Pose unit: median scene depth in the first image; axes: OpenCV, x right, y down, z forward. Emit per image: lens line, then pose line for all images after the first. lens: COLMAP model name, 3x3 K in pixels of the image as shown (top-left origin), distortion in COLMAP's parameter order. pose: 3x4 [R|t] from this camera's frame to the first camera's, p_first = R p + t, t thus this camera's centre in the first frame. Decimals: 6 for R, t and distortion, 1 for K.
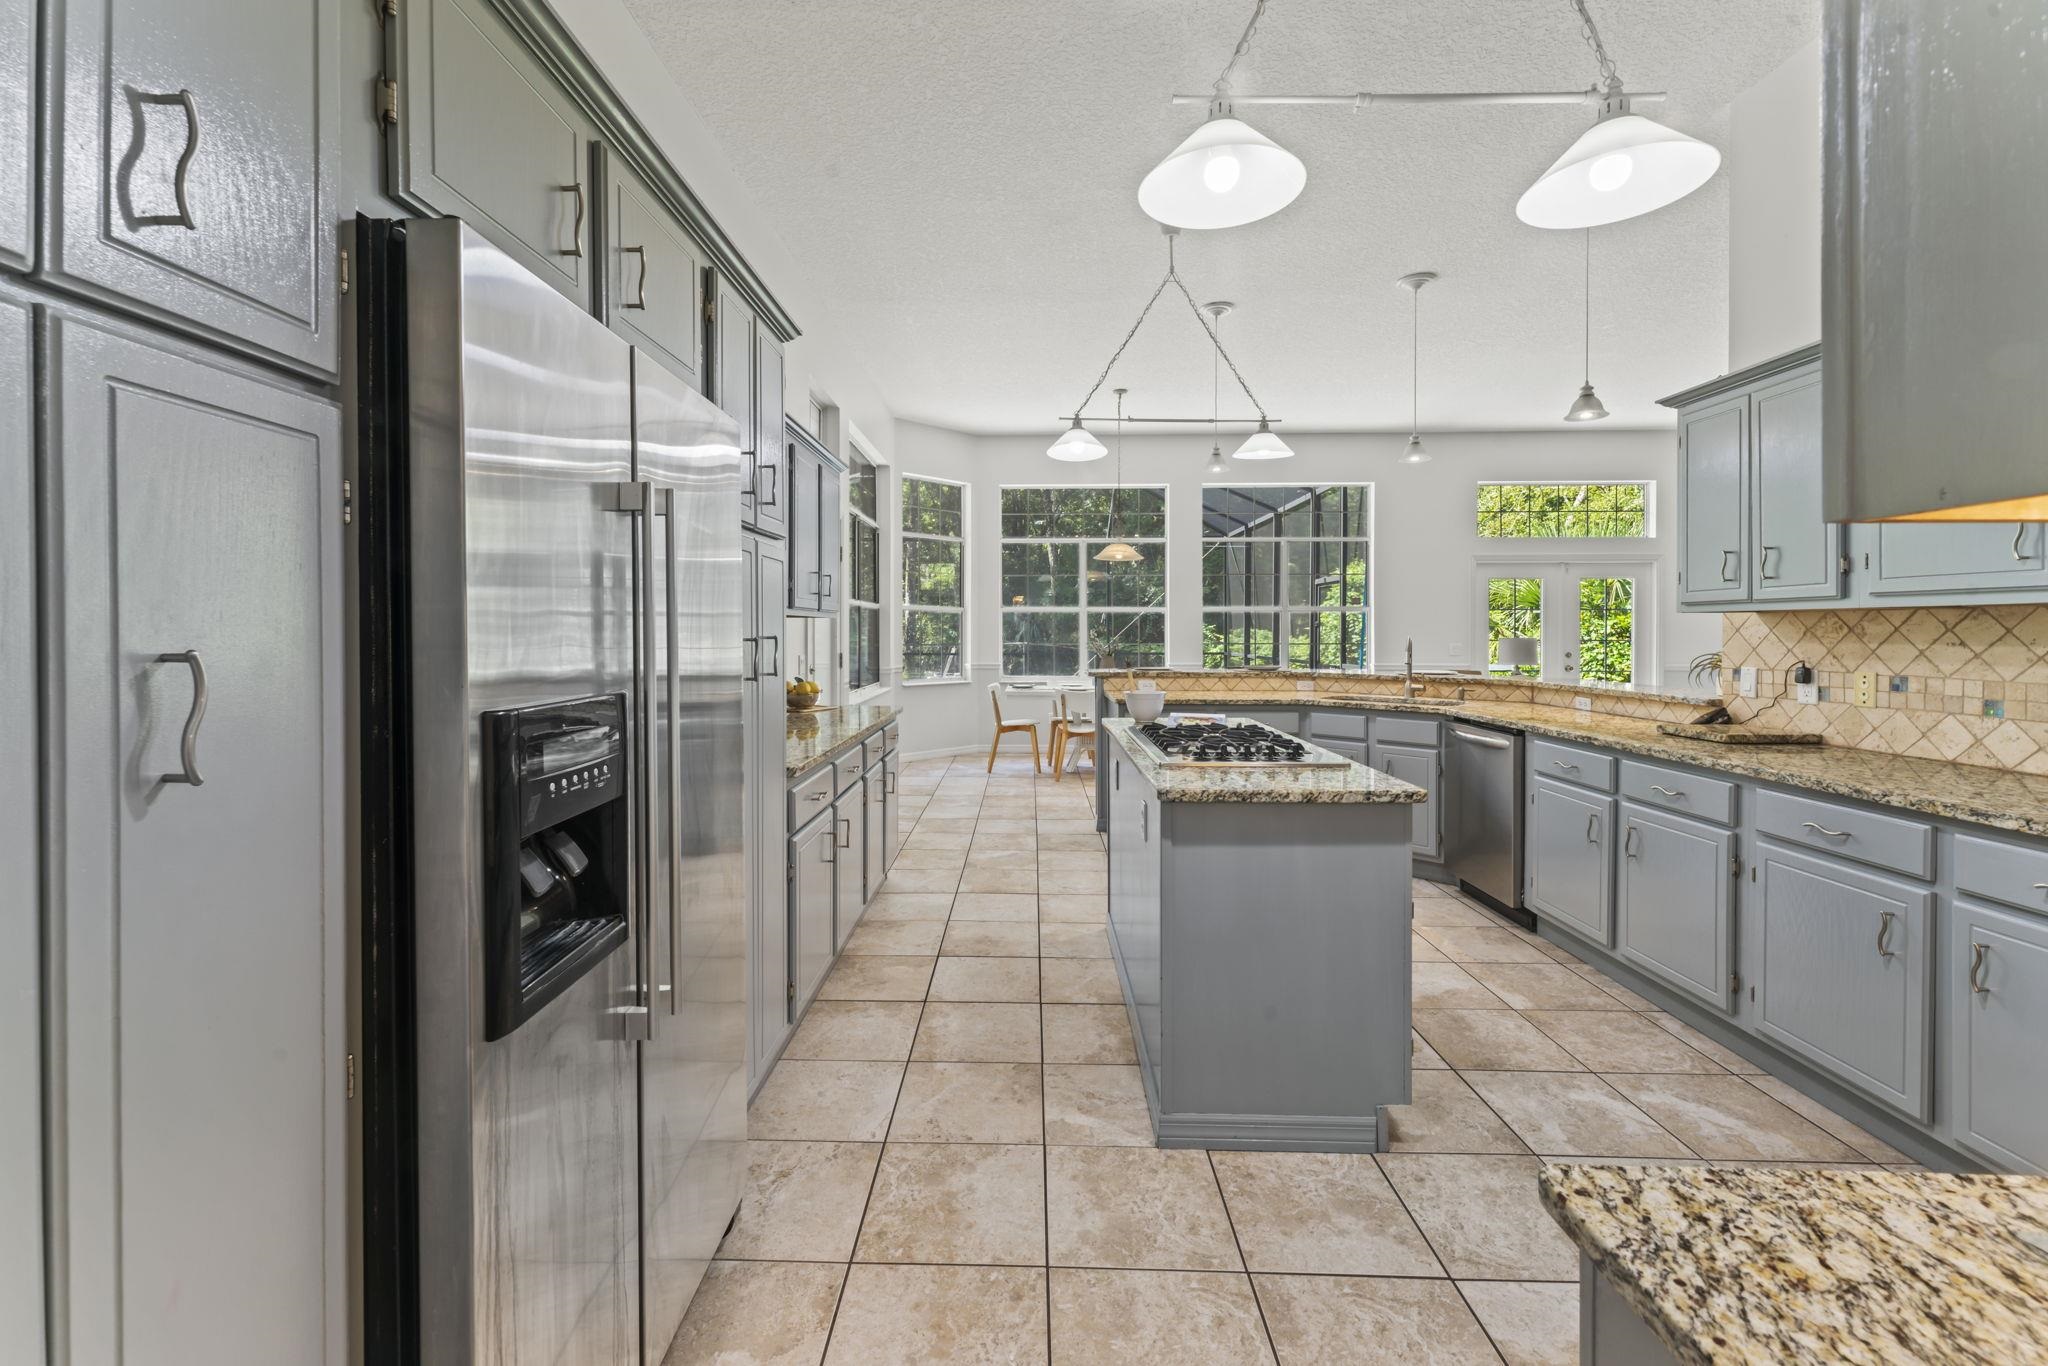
lens RADIAL K [[854.9, 0, 972.9], [0, 854.9, 632.2], [0, 0, 1]] dist [0.002729, 0.000154]
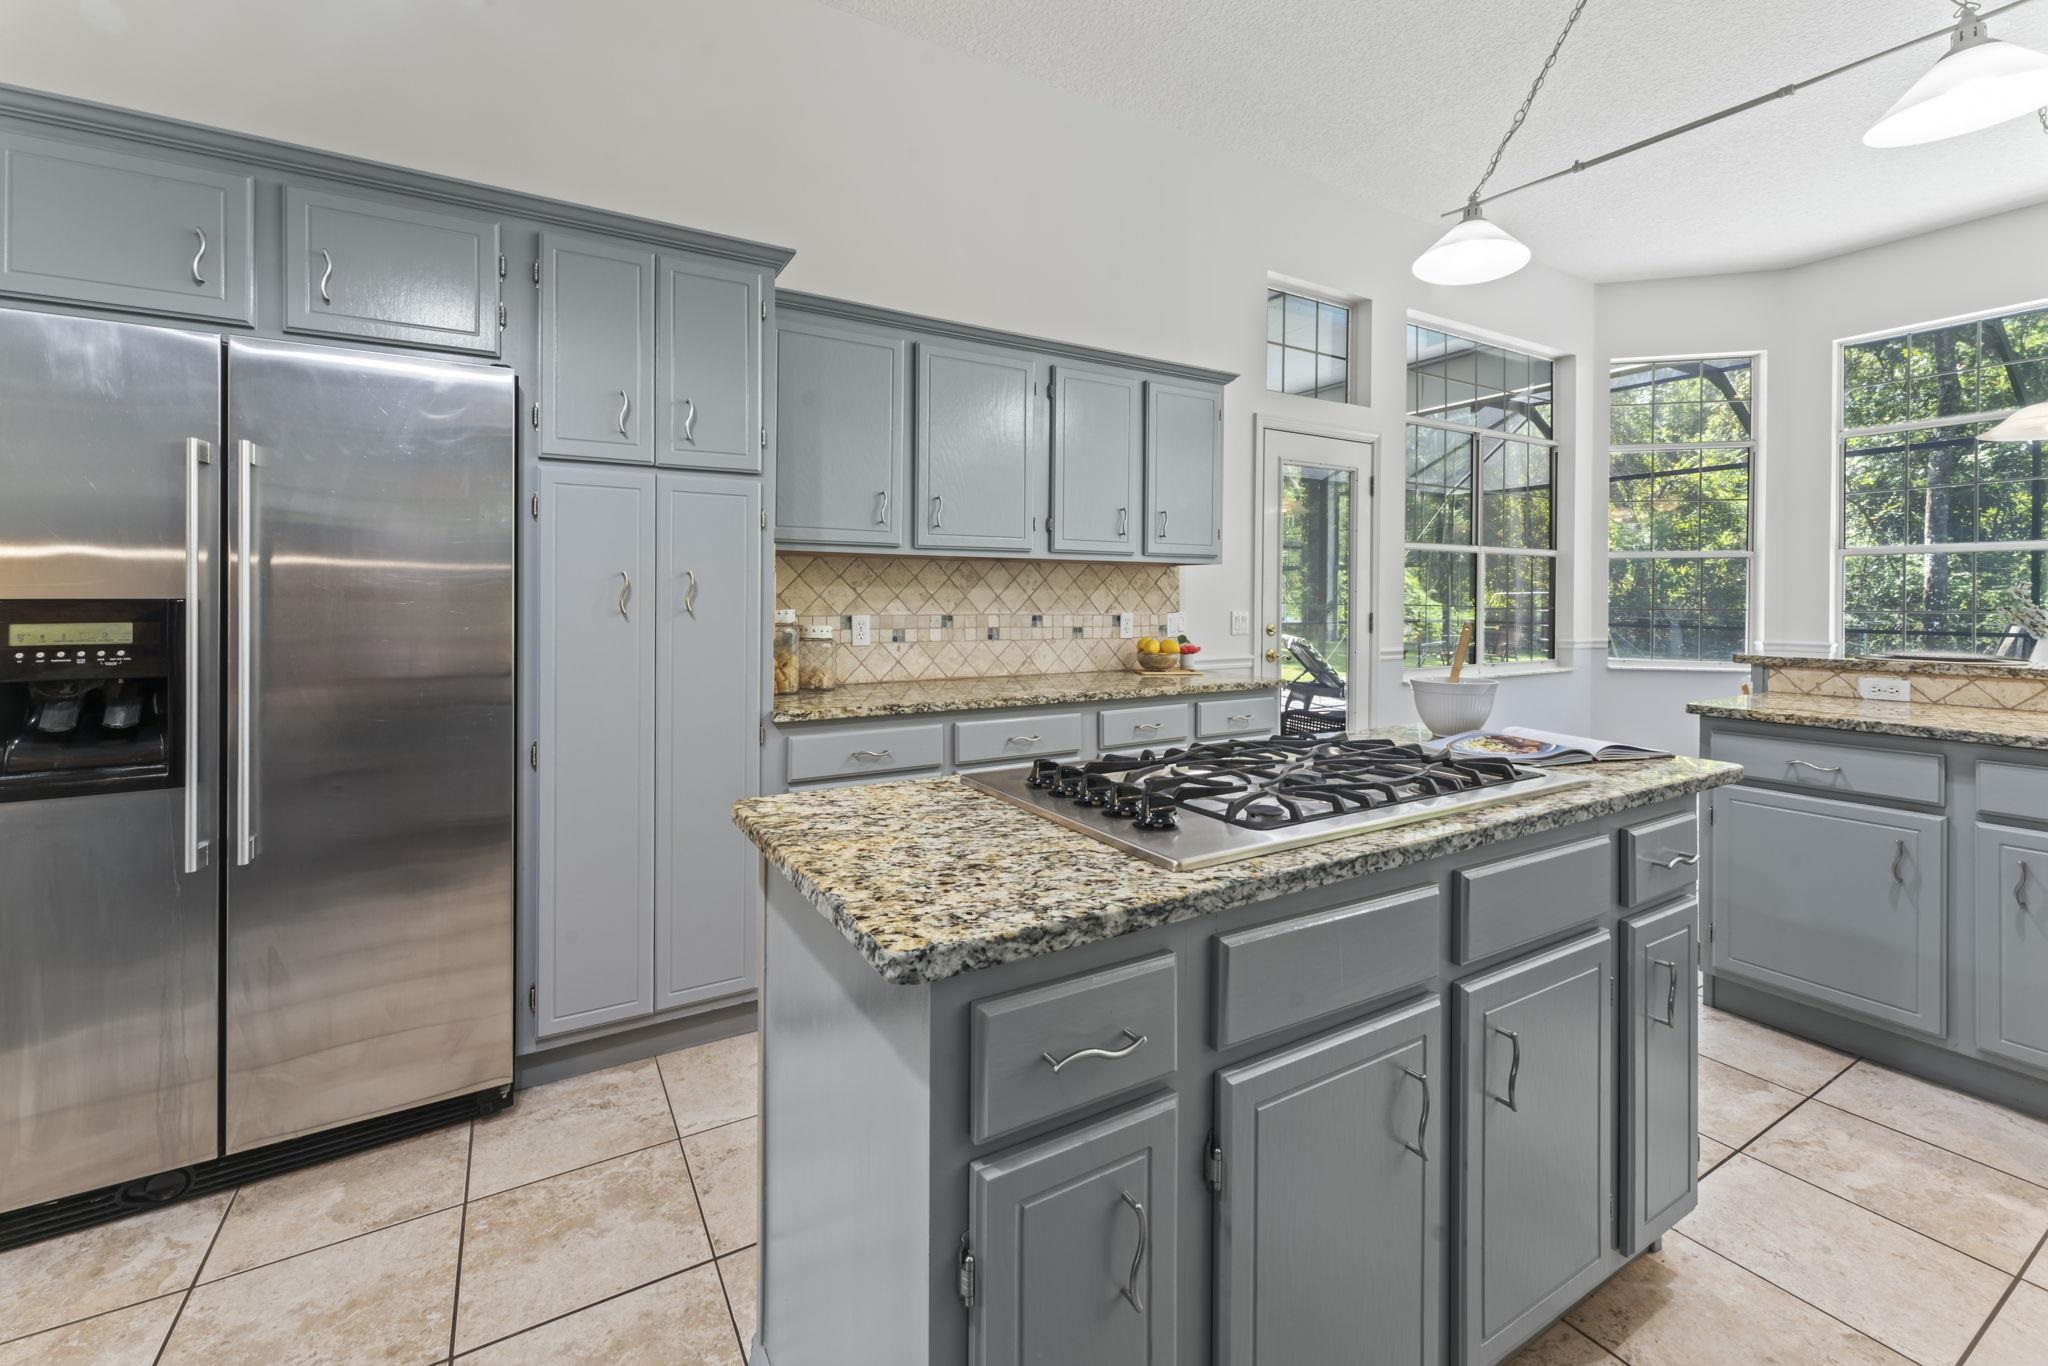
lens RADIAL K [[821.7, 0, 962.4], [0, 821.7, 607.6], [0, 0, 1]] dist [0.003311, 0.000240]
pose [[0.538181, 0.008542, -0.842786, 0.592719], [-0.002672, 0.999961, 0.008429, 0.026577], [0.842825, -0.002284, 0.538183, 0.602999]]
